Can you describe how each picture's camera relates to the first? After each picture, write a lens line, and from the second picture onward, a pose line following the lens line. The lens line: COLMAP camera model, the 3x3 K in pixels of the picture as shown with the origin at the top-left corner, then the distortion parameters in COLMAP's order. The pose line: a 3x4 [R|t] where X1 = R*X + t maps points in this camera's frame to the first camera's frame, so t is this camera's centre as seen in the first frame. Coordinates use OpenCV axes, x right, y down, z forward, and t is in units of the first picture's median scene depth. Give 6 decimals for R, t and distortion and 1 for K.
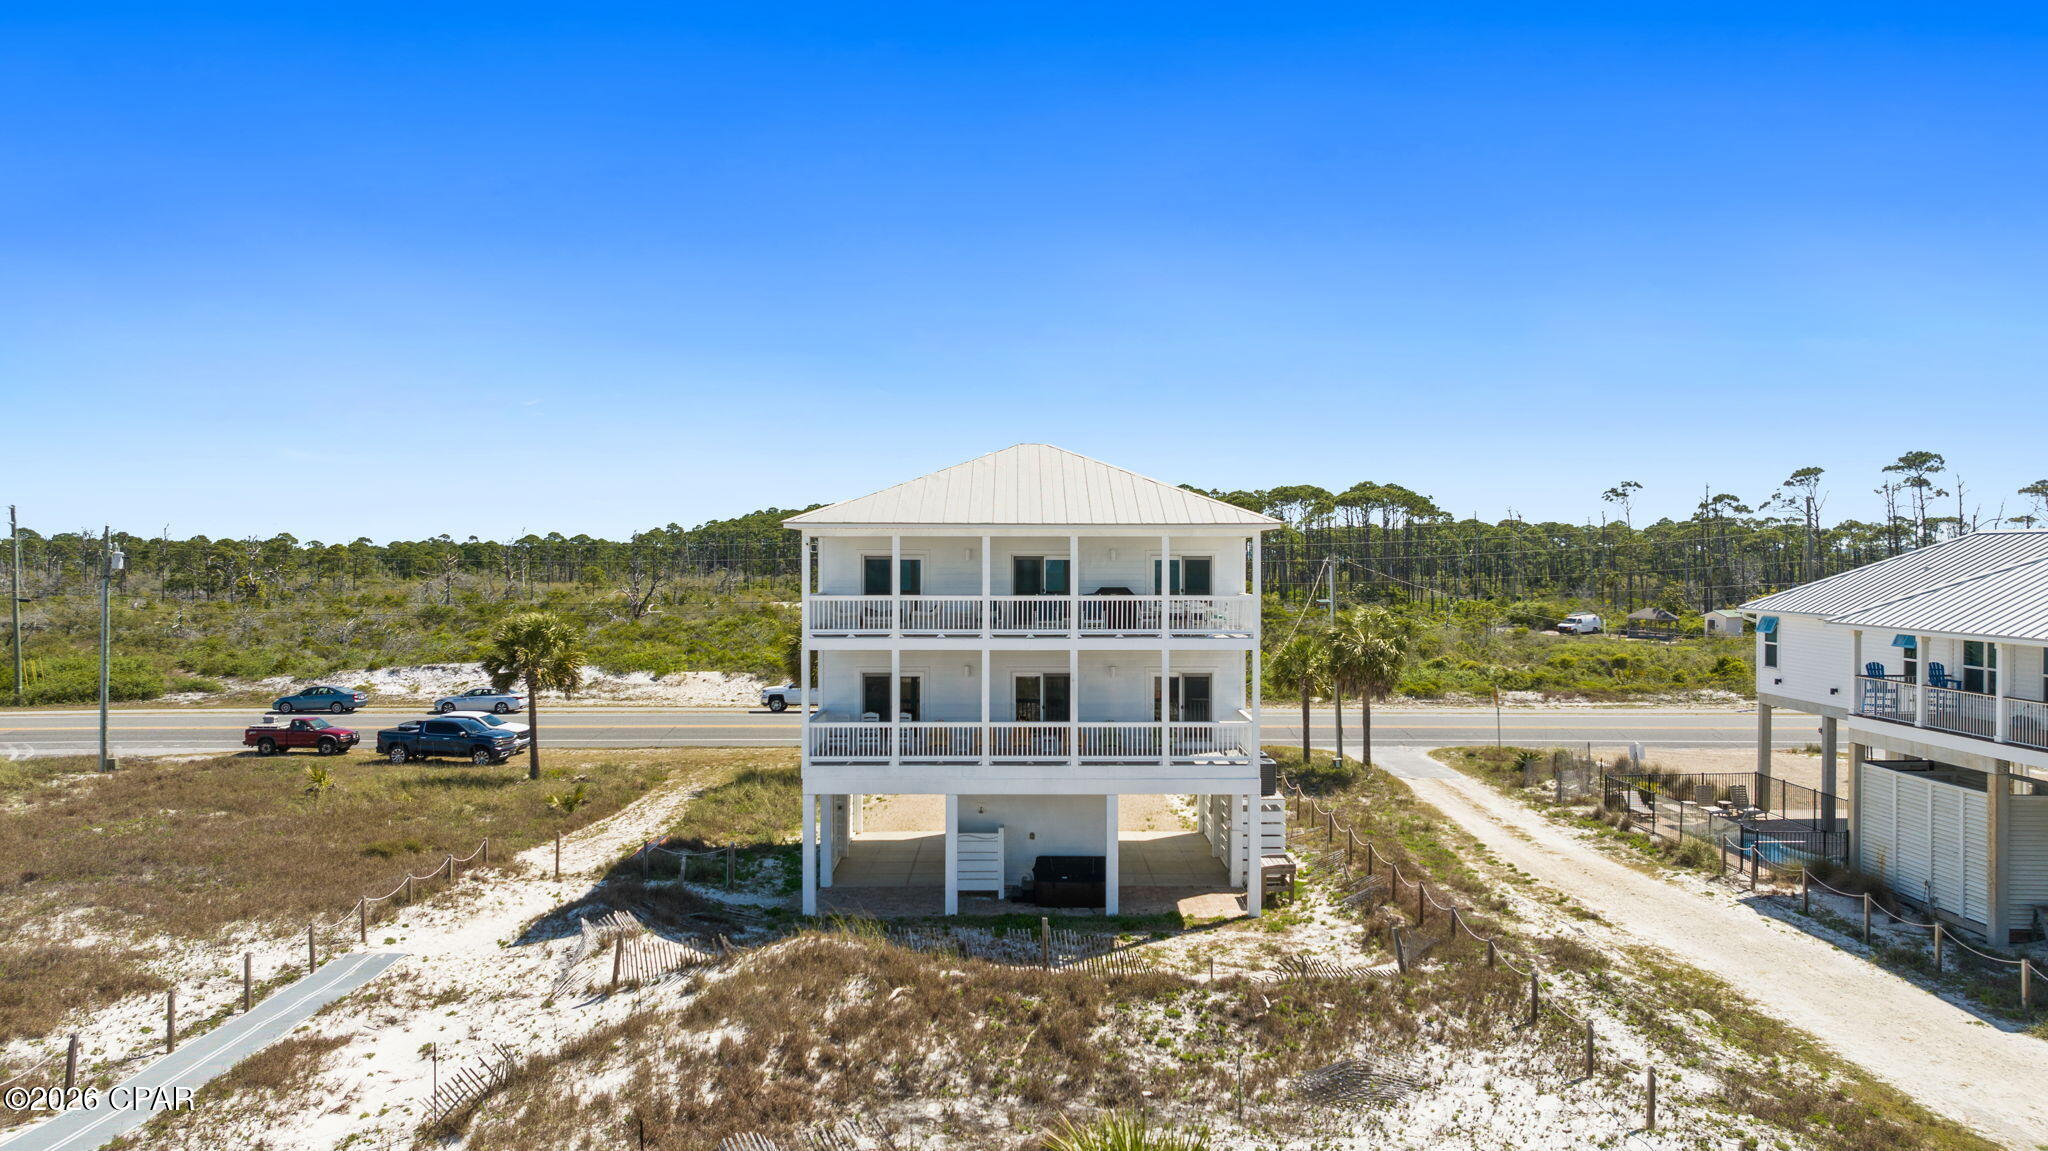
lens RADIAL K [[1440.9, 0, 1024.0], [0, 1440.9, 575.5], [0, 0, 1]] dist [-0.014814, -0.008043]
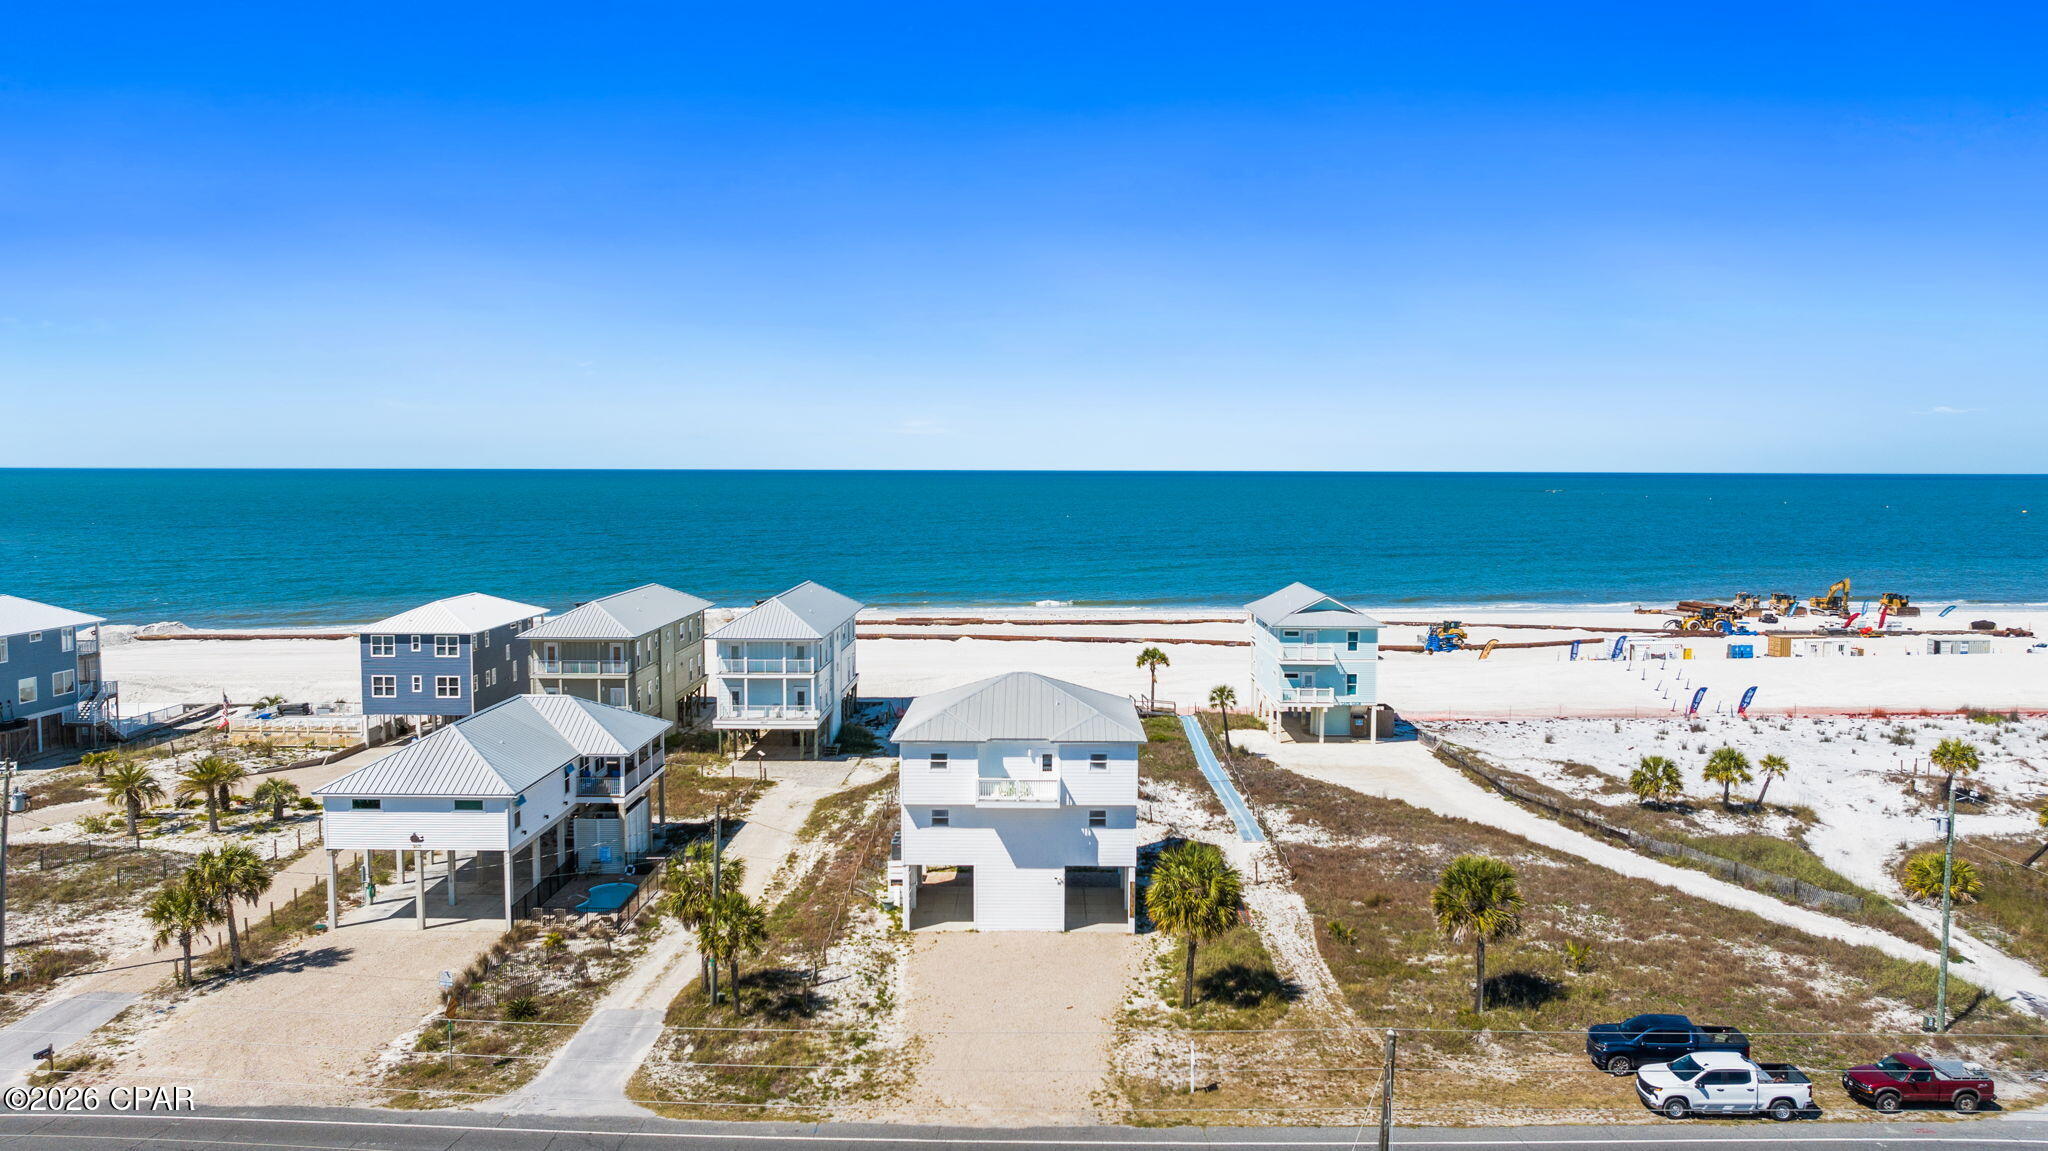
lens RADIAL K [[1440.9, 0, 1024.0], [0, 1440.9, 575.5], [0, 0, 1]] dist [-0.014814, -0.008043]
pose [[-0.999958, -0.004066, -0.008244, 0.014309], [-0.004682, 0.997089, 0.076105, -0.321905], [0.007911, 0.076140, -0.997066, 2.560259]]
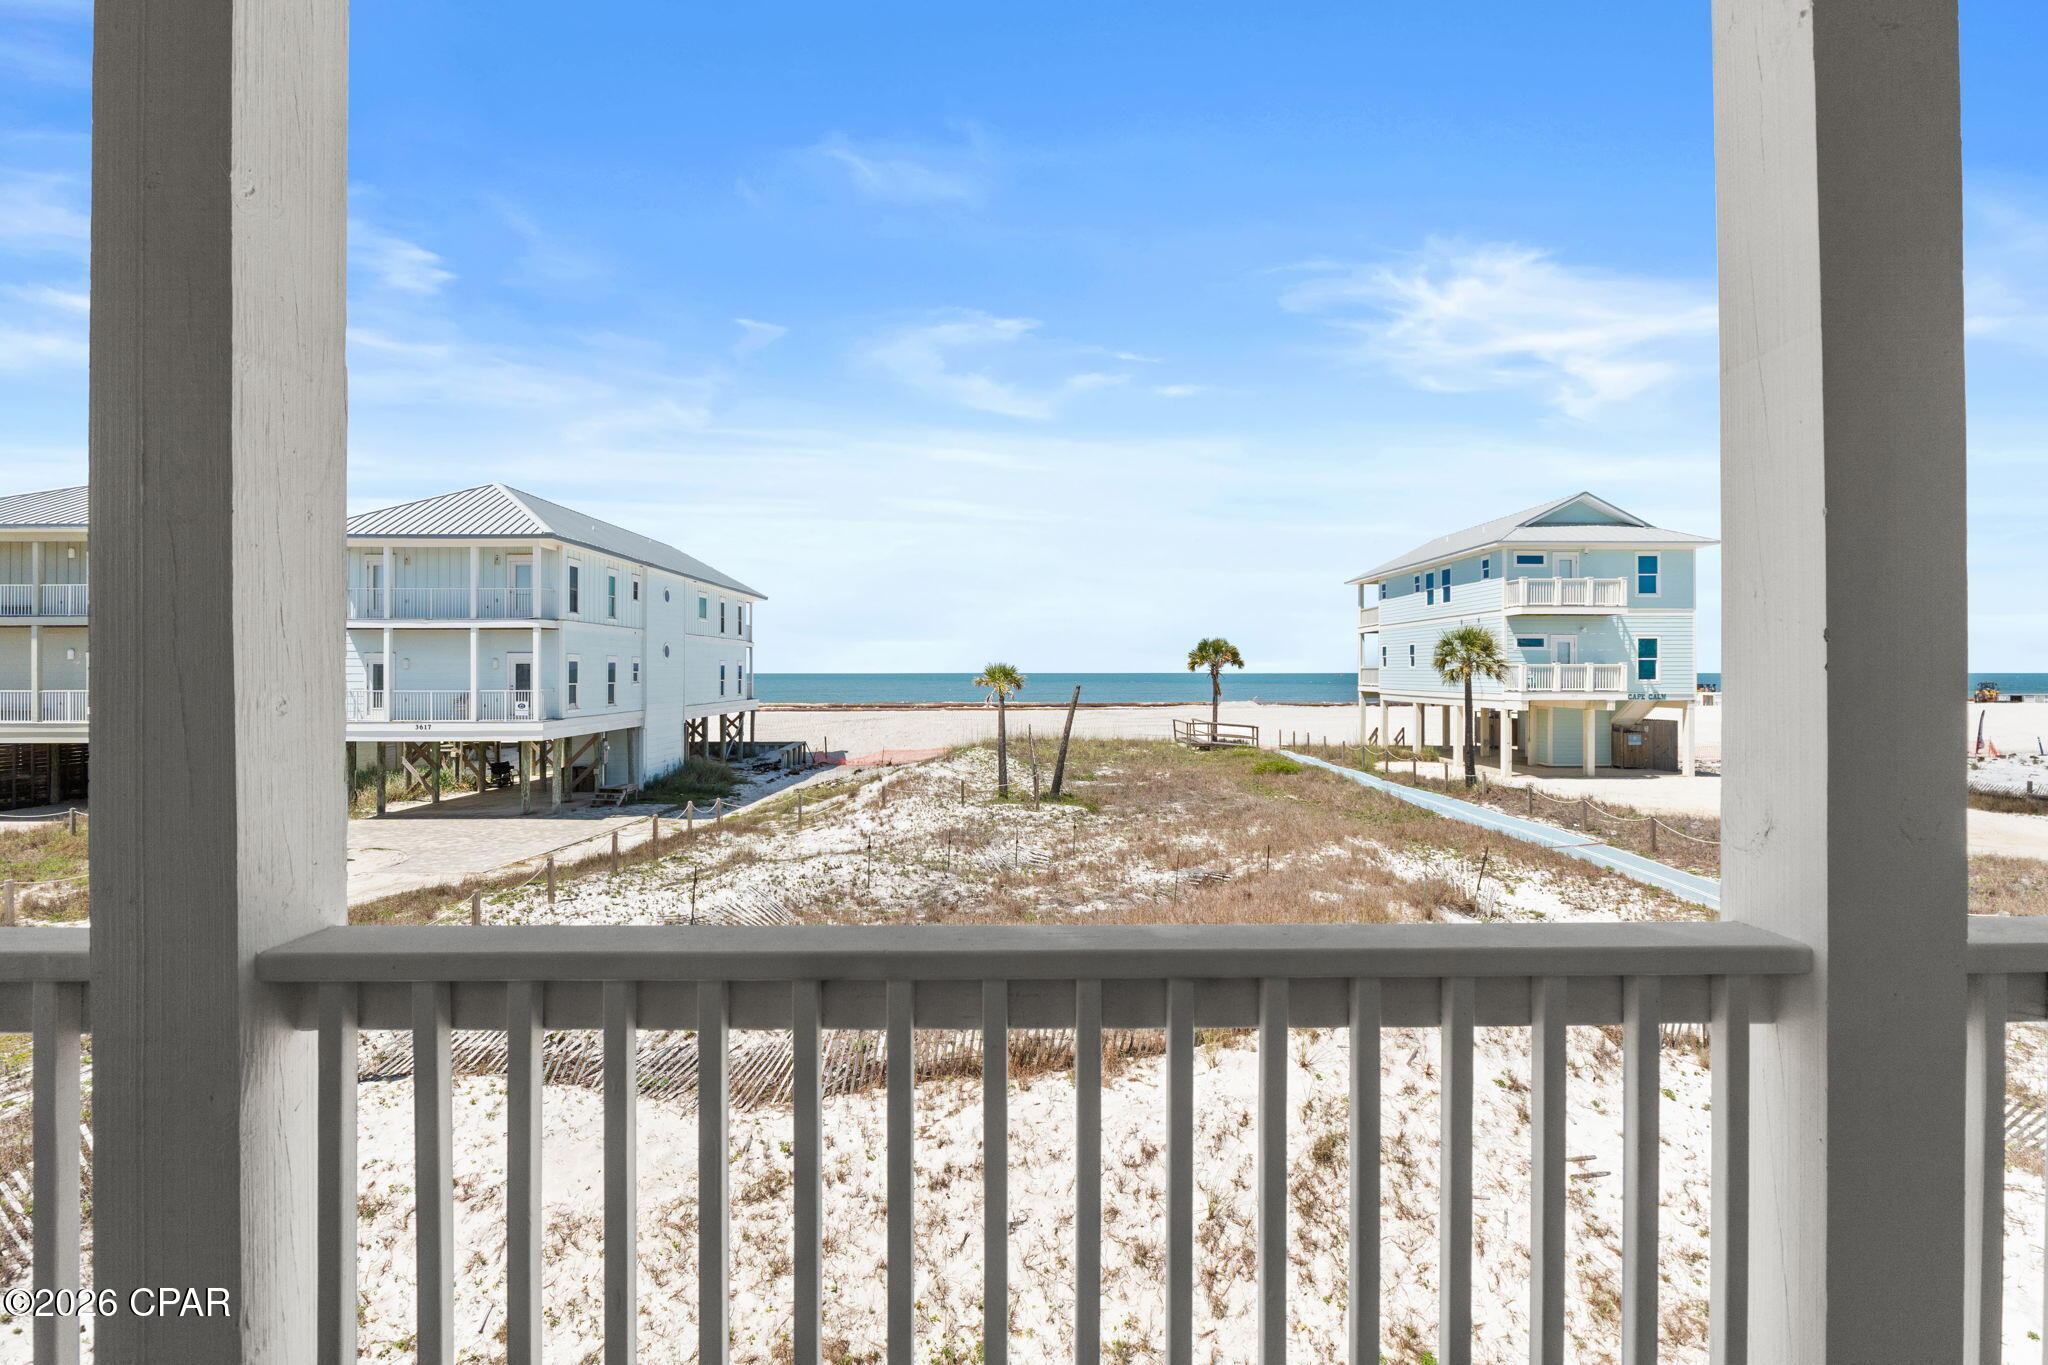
lens RADIAL K [[838.4, 0, 1031.7], [0, 838.4, 669.3], [0, 0, 1]] dist [-0.001369, 0.000012]
pose [[-0.999441, -0.002485, -0.033351, -0.004336], [-0.002534, 0.999996, 0.001436, 0.069536], [0.033347, 0.001519, -0.999443, 0.784176]]
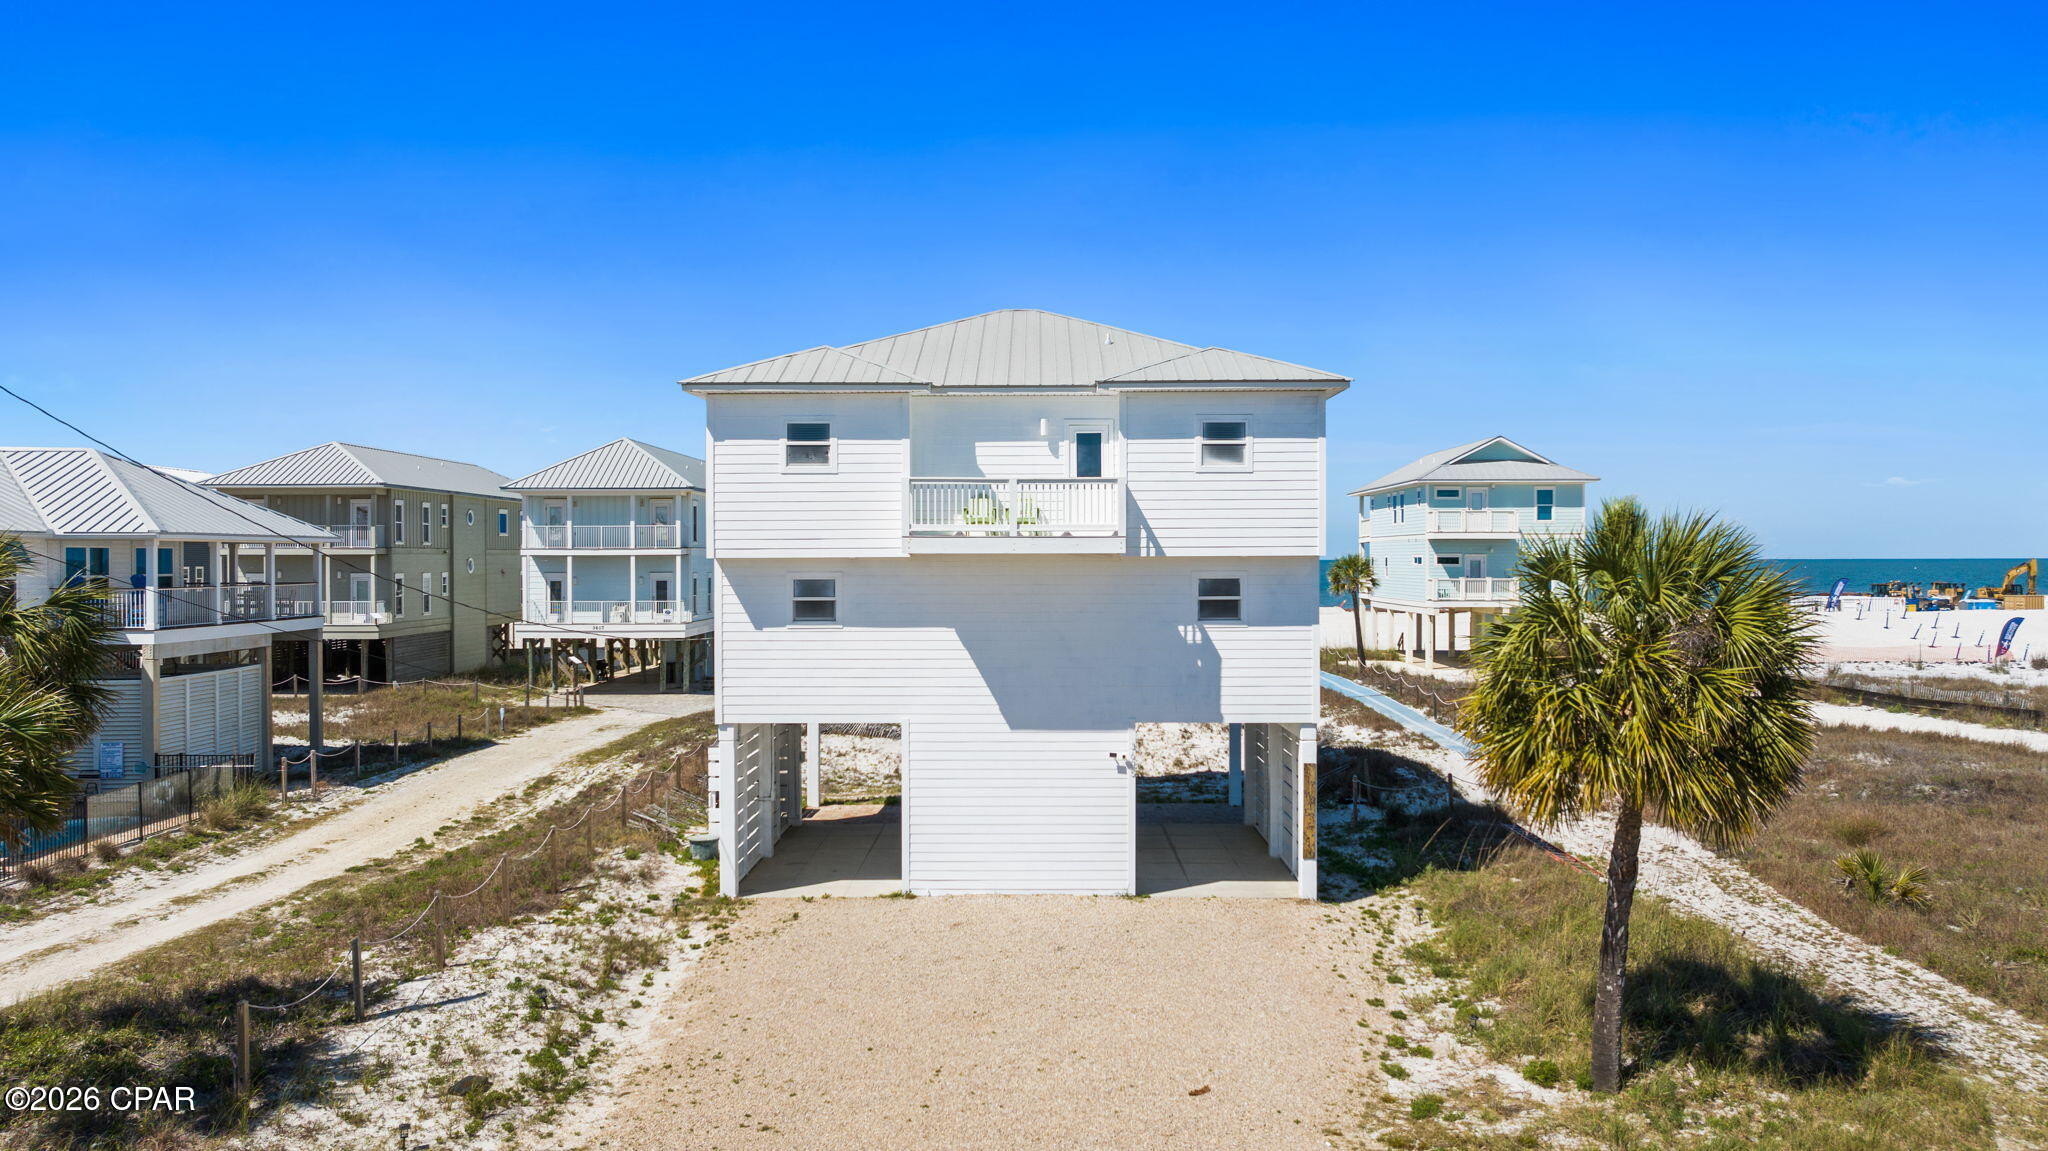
lens RADIAL K [[1440.9, 0, 1024.0], [0, 1440.9, 575.5], [0, 0, 1]] dist [-0.014814, -0.008043]
pose [[-0.999938, -0.000038, -0.011107, 0.009661], [-0.000206, 0.999885, 0.015160, 0.037938], [0.011105, 0.015162, -0.999823, 1.635293]]
